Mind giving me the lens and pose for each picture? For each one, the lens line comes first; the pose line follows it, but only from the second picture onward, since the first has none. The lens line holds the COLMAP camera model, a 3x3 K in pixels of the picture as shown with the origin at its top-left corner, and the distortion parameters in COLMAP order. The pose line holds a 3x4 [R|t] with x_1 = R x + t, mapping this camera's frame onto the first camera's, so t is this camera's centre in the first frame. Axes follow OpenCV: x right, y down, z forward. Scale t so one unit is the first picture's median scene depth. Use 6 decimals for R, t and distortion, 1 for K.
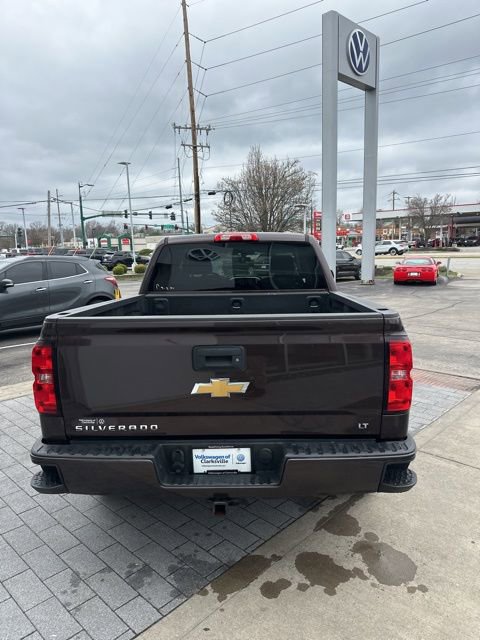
lens RADIAL K [[447.9, 0, 252.6], [0, 447.9, 327.4], [0, 0, 1]] dist [0.067905, -0.110412]
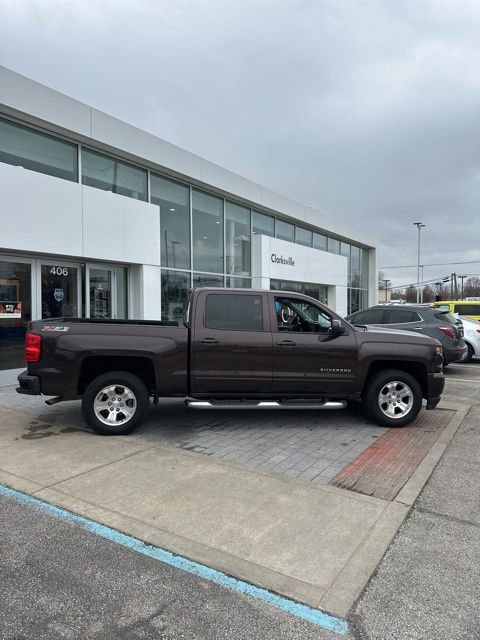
lens RADIAL K [[448.6, 0, 243.7], [0, 448.6, 321.0], [0, 0, 1]] dist [0.075114, -0.113973]
pose [[0.185655, 0.052394, -0.981217, 0.170982], [-0.178244, 0.983807, 0.018807, -0.016722], [0.966313, 0.171404, 0.191987, 0.094596]]
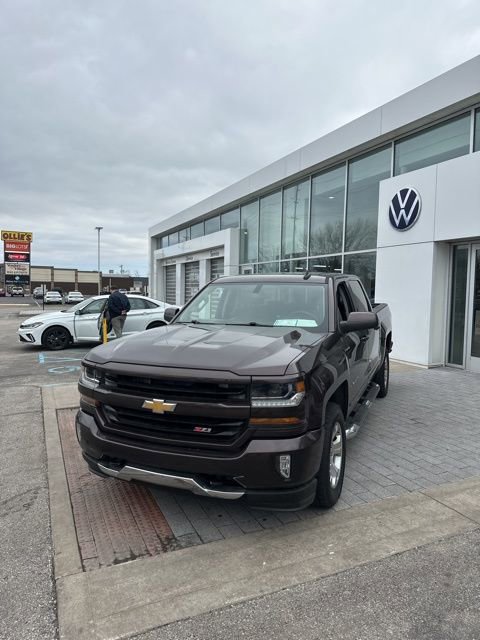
lens RADIAL K [[448.6, 0, 243.7], [0, 448.6, 321.0], [0, 0, 1]] dist [0.075114, -0.113973]
pose [[-0.923896, -0.014867, 0.382355, -0.046167], [0.076137, 0.972121, 0.221773, -0.044137], [-0.374992, 0.234006, -0.897007, 0.268466]]
